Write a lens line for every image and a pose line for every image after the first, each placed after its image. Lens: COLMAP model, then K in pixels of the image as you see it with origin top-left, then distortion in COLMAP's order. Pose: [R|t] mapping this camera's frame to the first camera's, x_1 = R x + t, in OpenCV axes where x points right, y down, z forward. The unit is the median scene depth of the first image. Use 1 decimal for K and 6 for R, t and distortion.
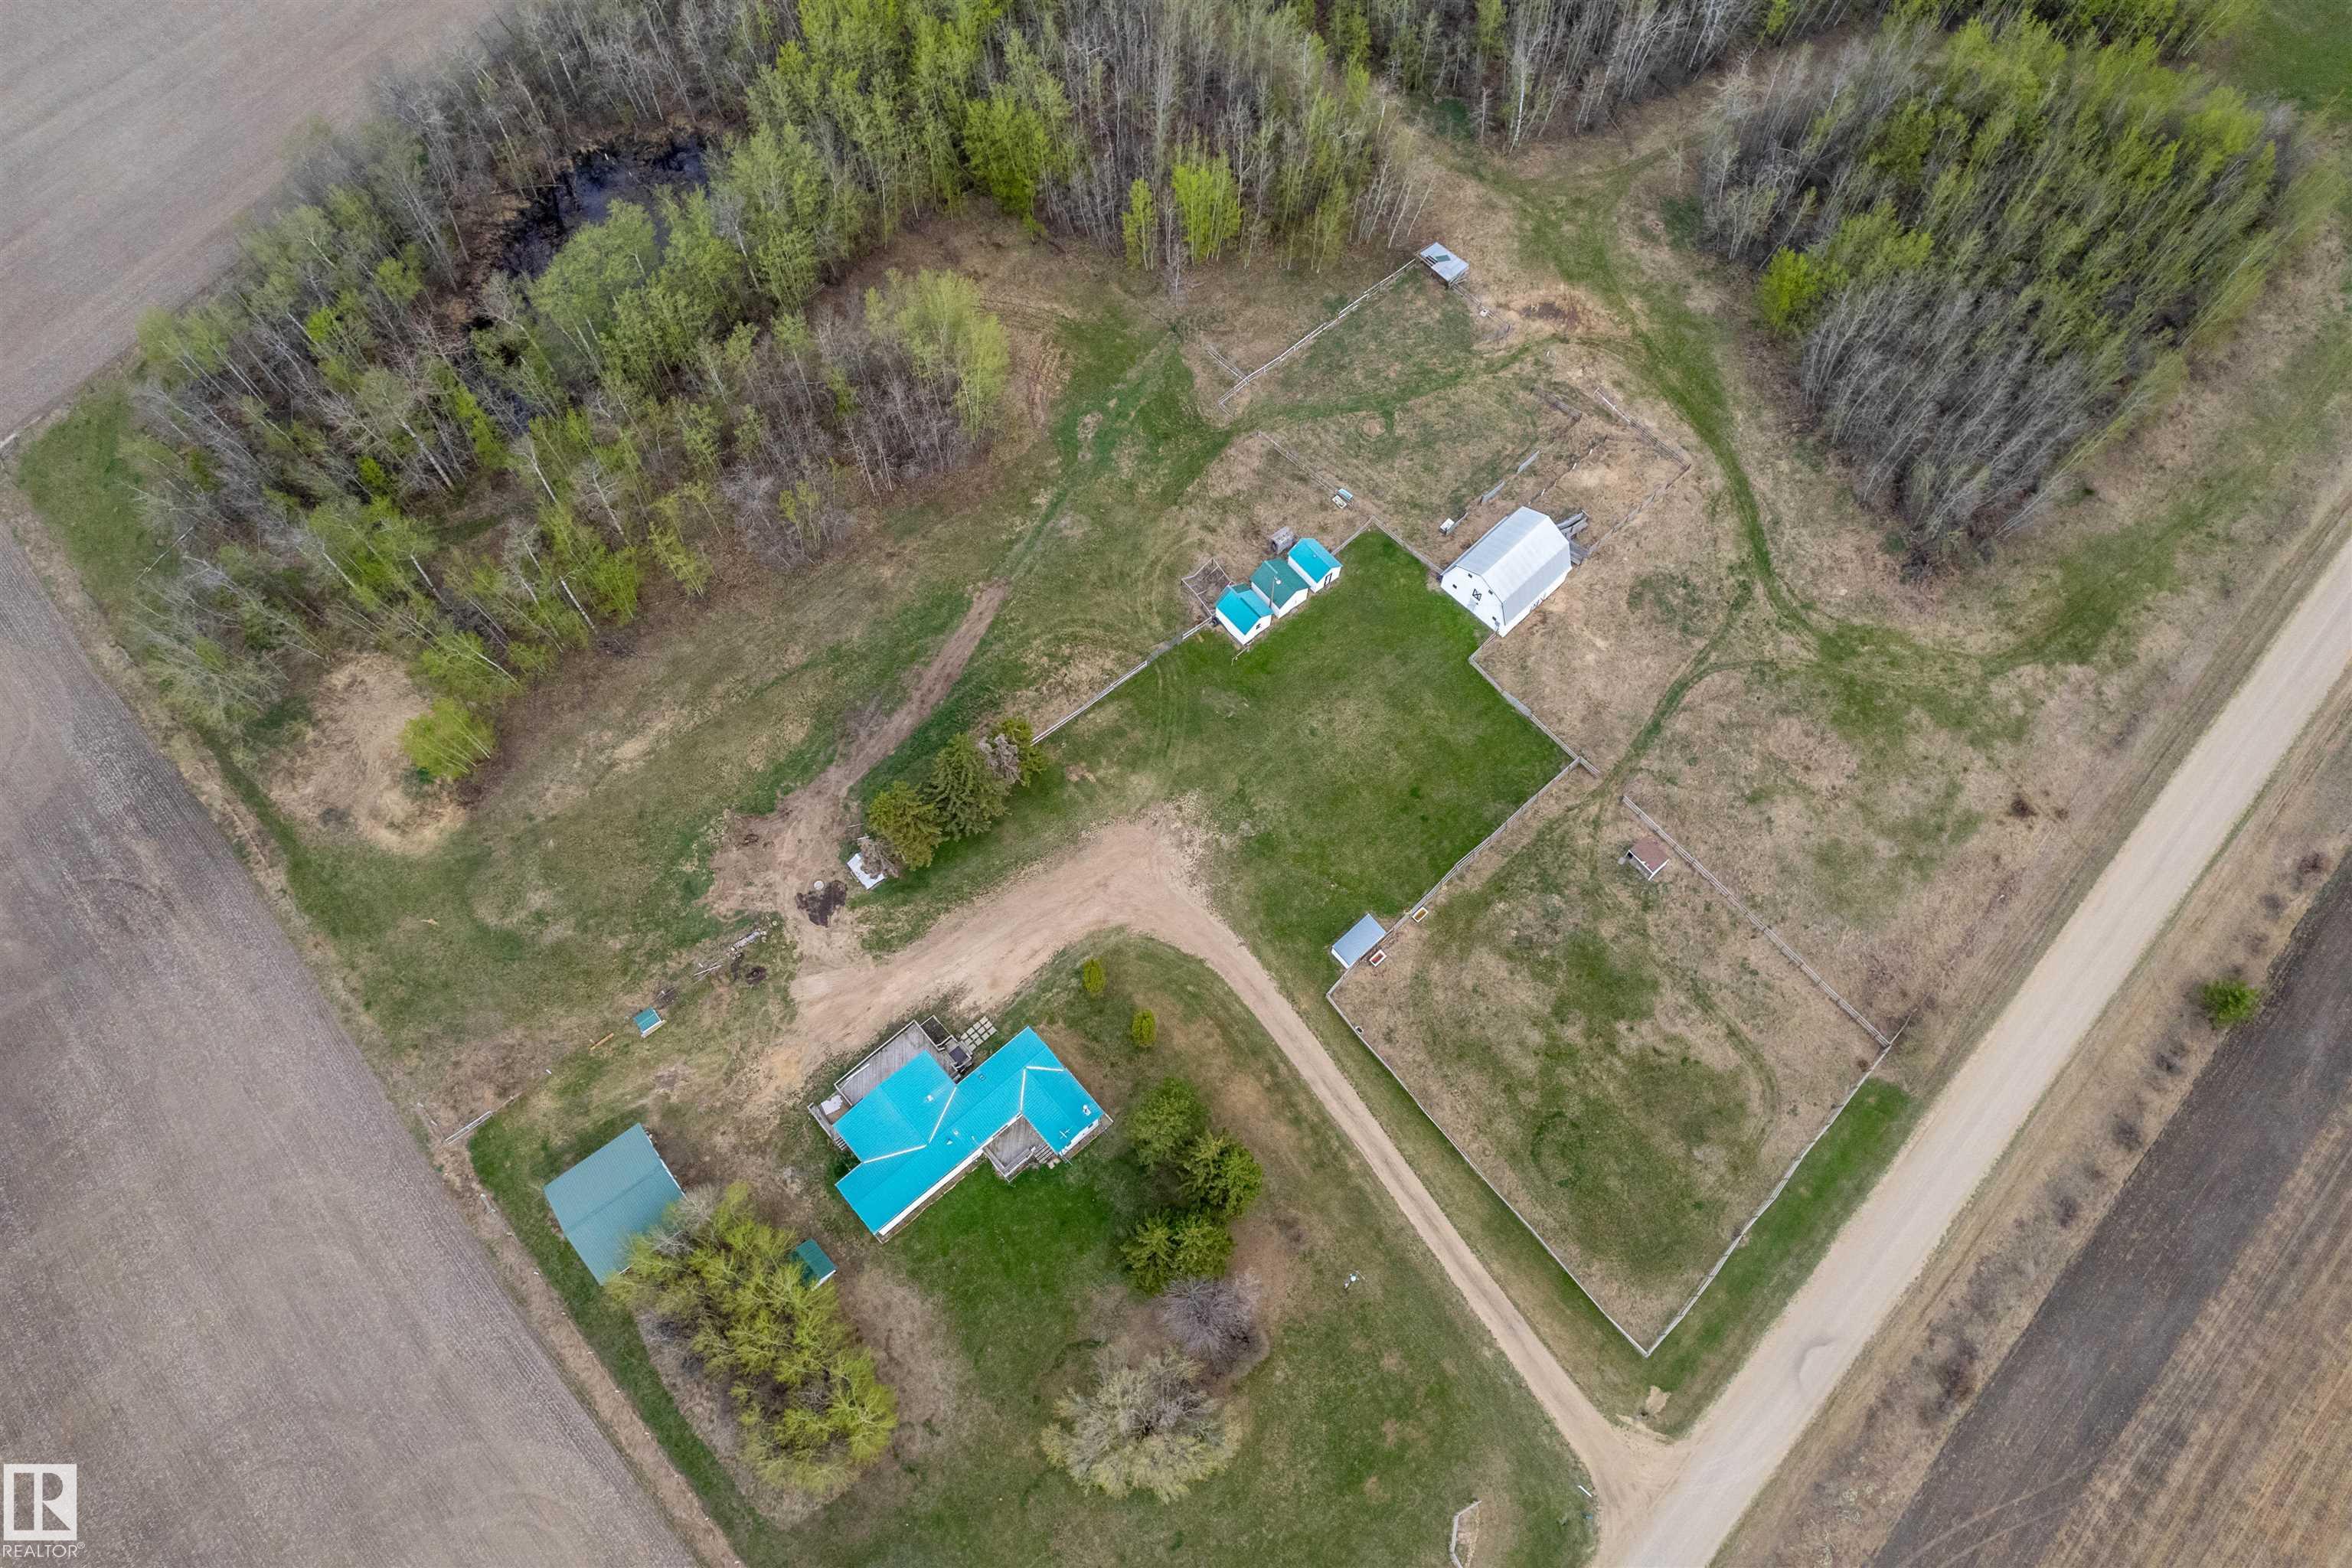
lens RADIAL K [[1637.7, 0, 1155.1], [0, 1637.7, 794.8], [0, 0, 1]] dist [-0.087122, 0.080705]
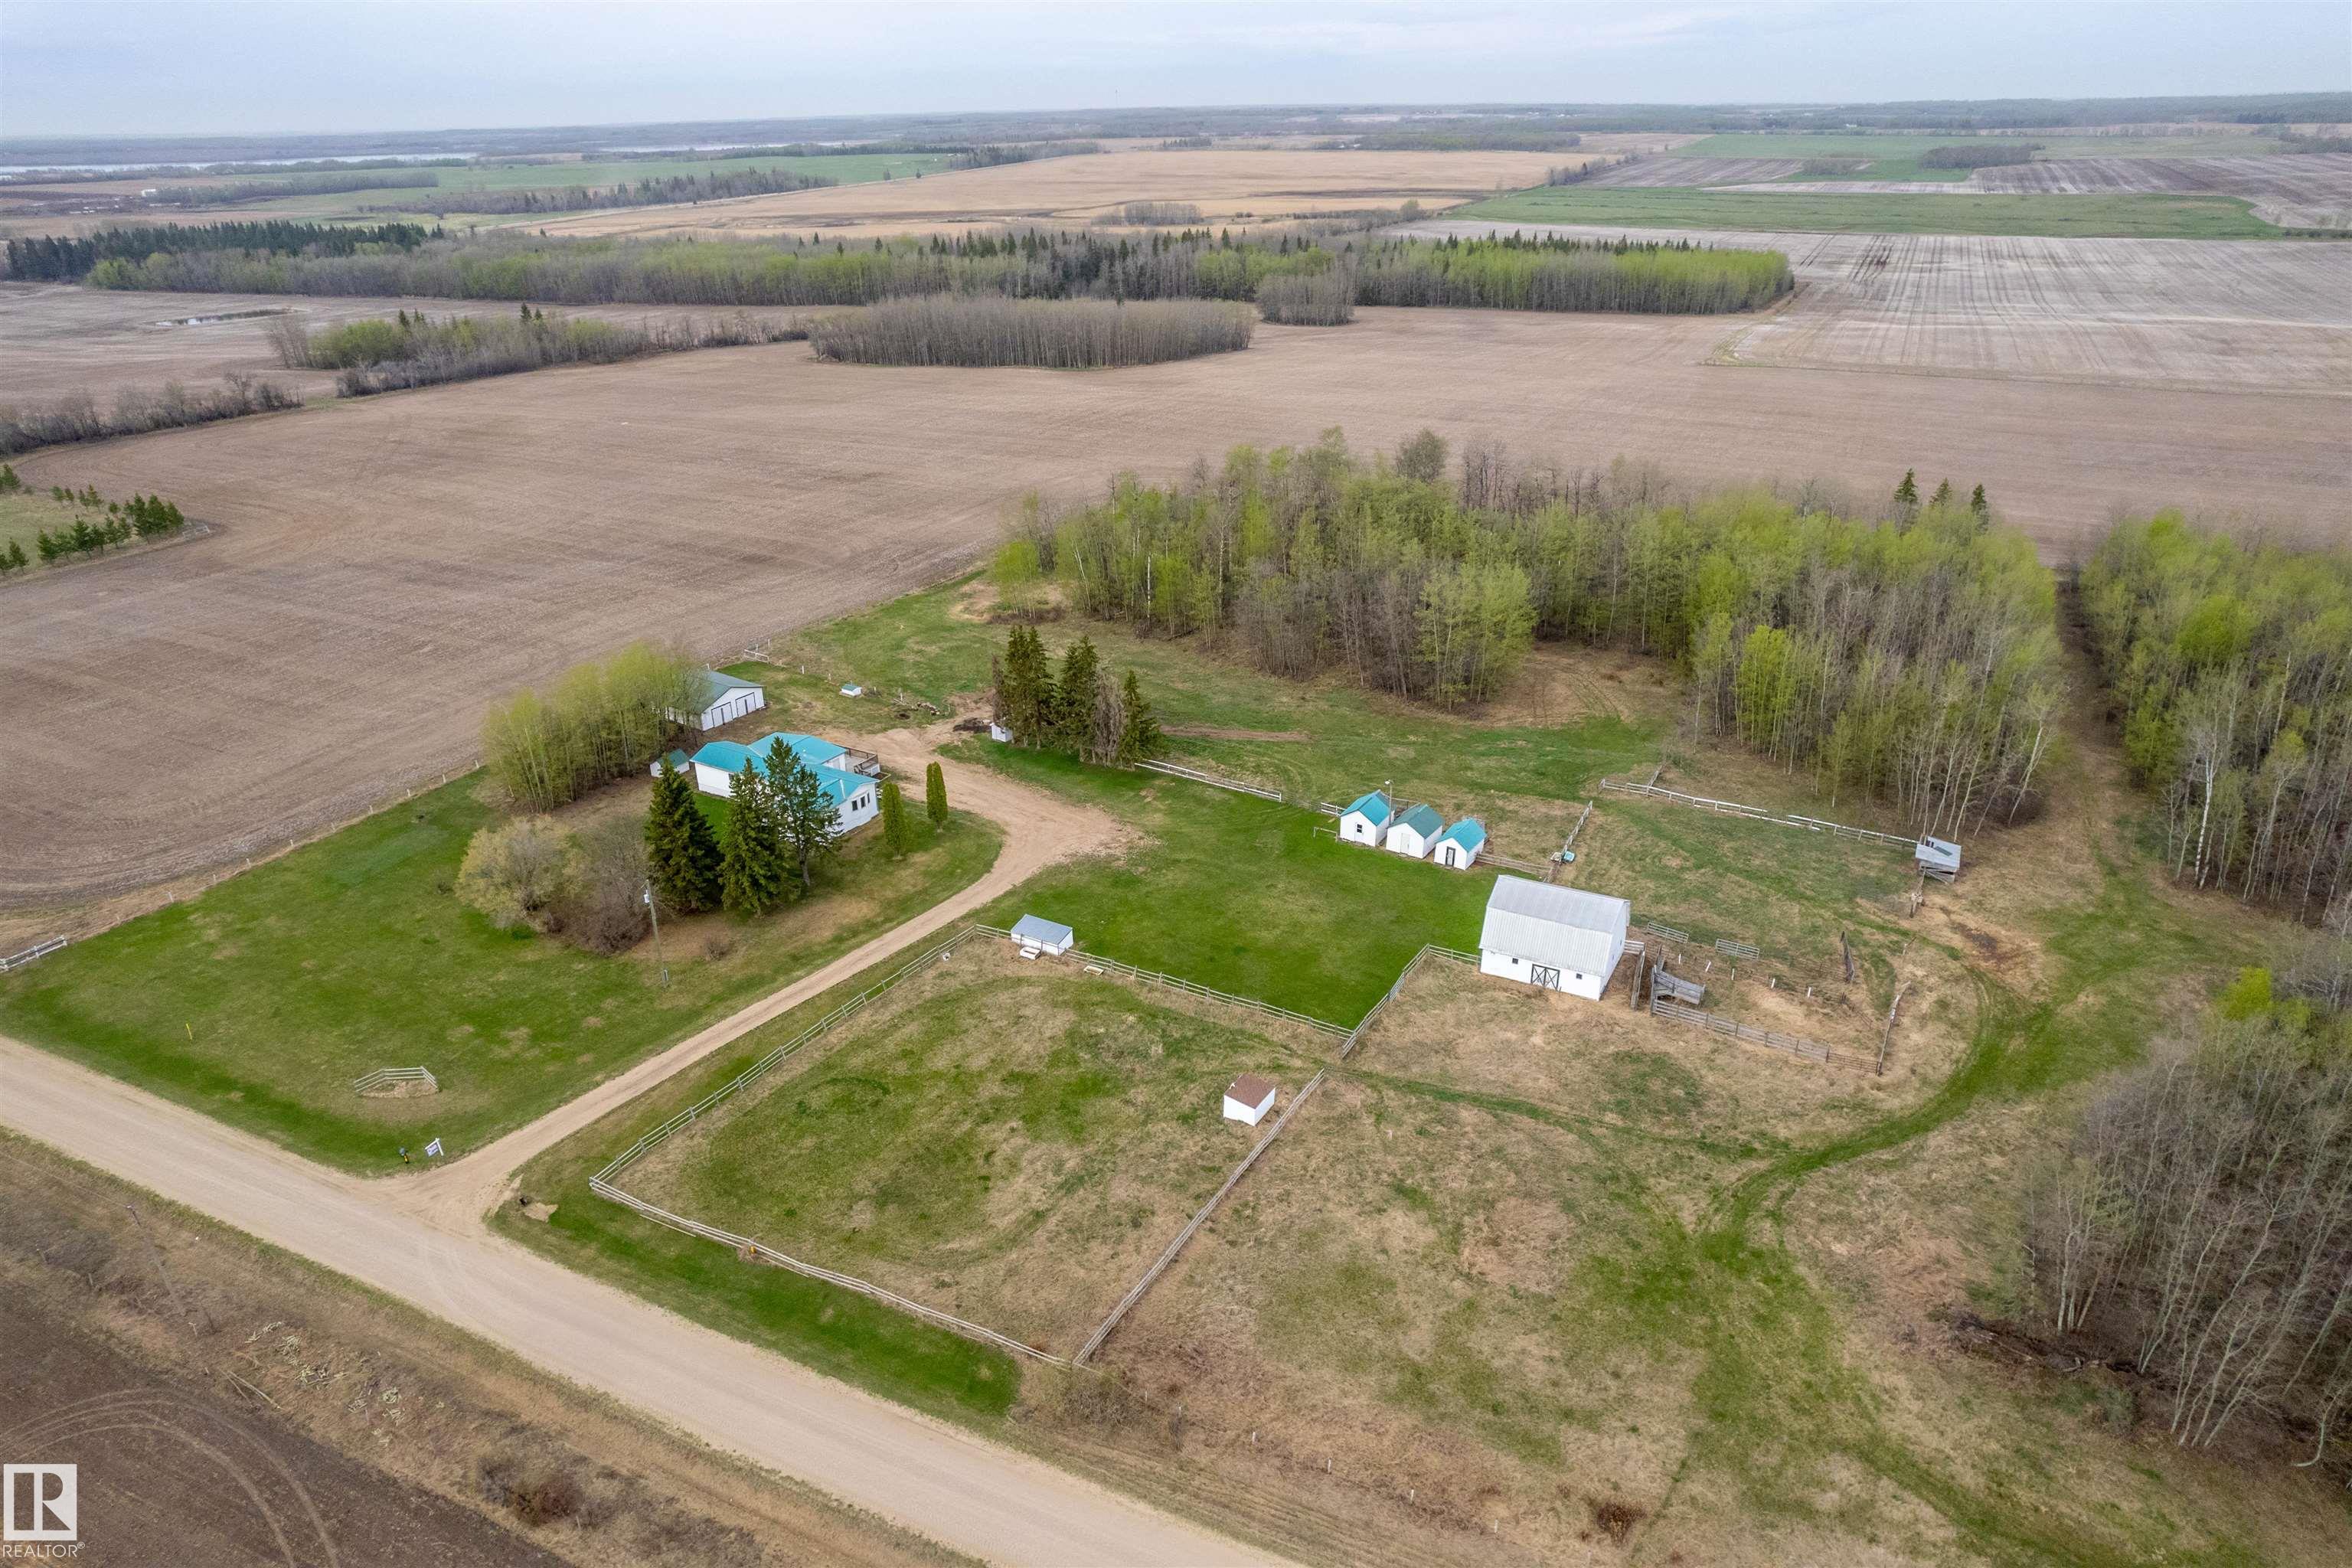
lens RADIAL K [[1527.8, 0, 1153.7], [0, 1527.8, 836.1], [0, 0, 1]] dist [-0.071074, 0.049946]
pose [[0.303780, 0.425267, -0.852564, 0.847359], [-0.853132, 0.519775, -0.044713, 0.044749], [0.424127, 0.740933, 0.520706, 0.526587]]
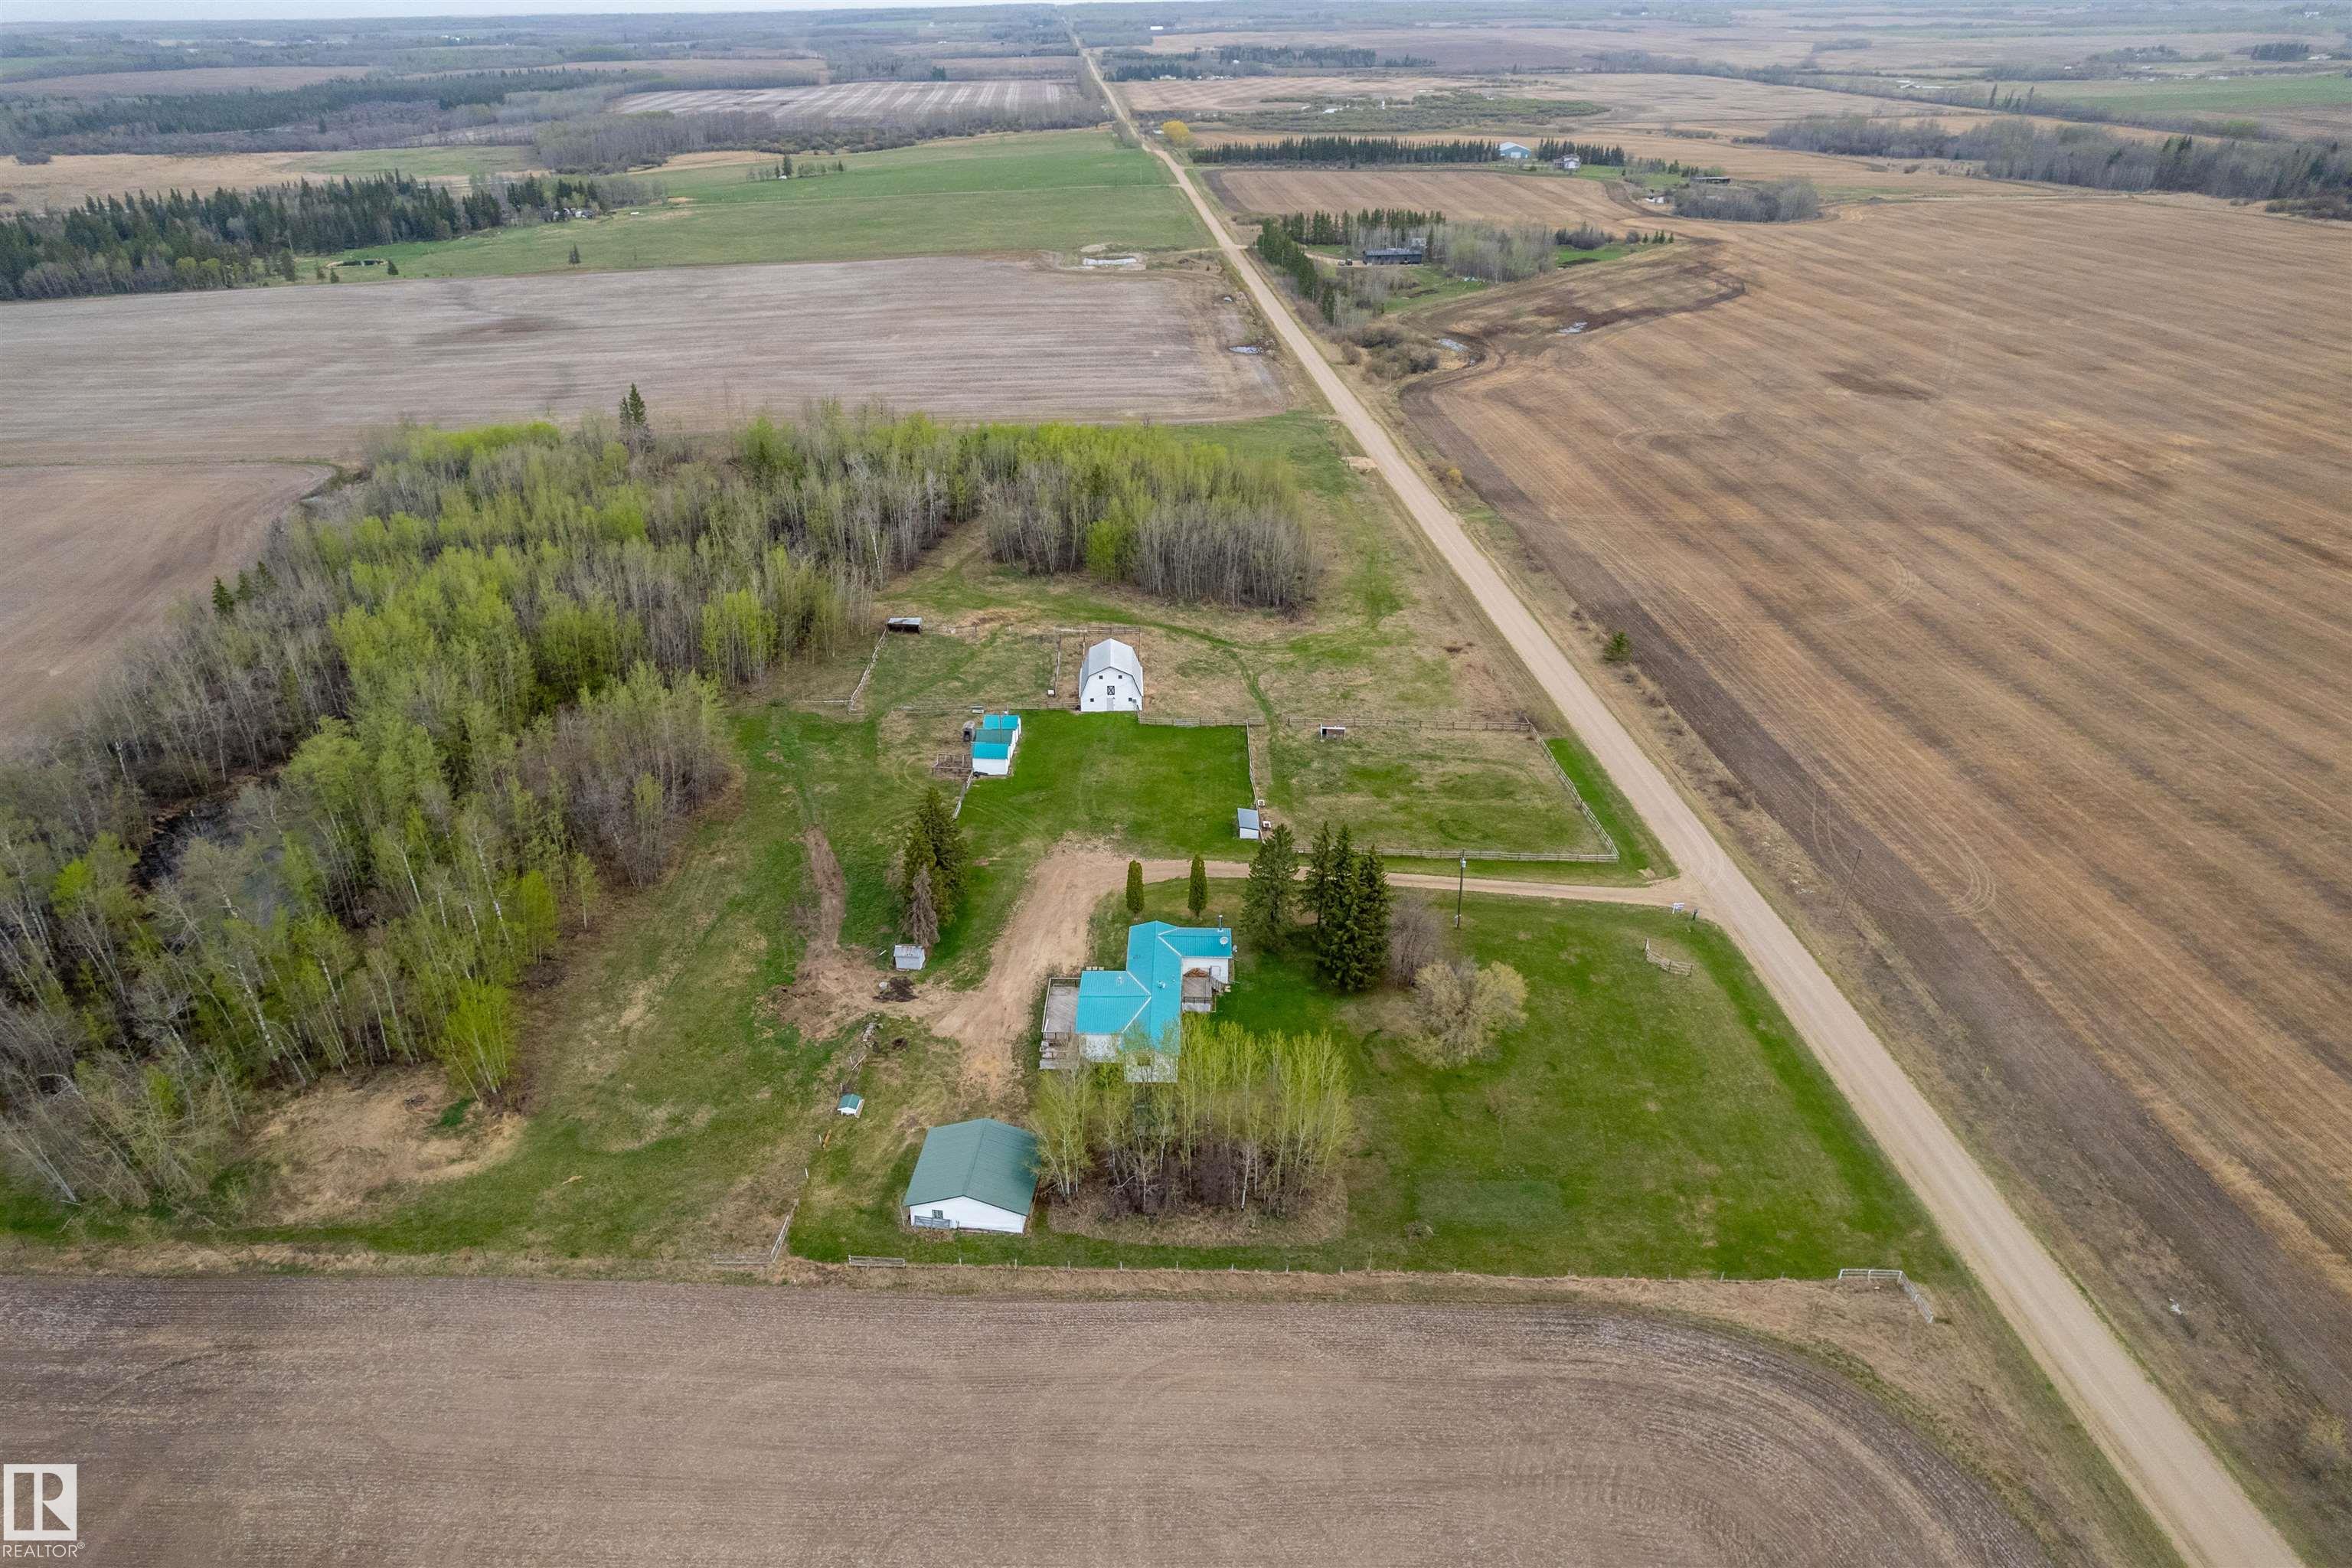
lens RADIAL K [[1527.8, 0, 1153.7], [0, 1527.8, 836.1], [0, 0, 1]] dist [-0.071074, 0.049946]
pose [[0.680391, -0.353985, 0.641687, -0.698613], [0.662600, 0.671229, -0.332283, 0.443737], [-0.313096, 0.651265, 0.691249, 0.189662]]
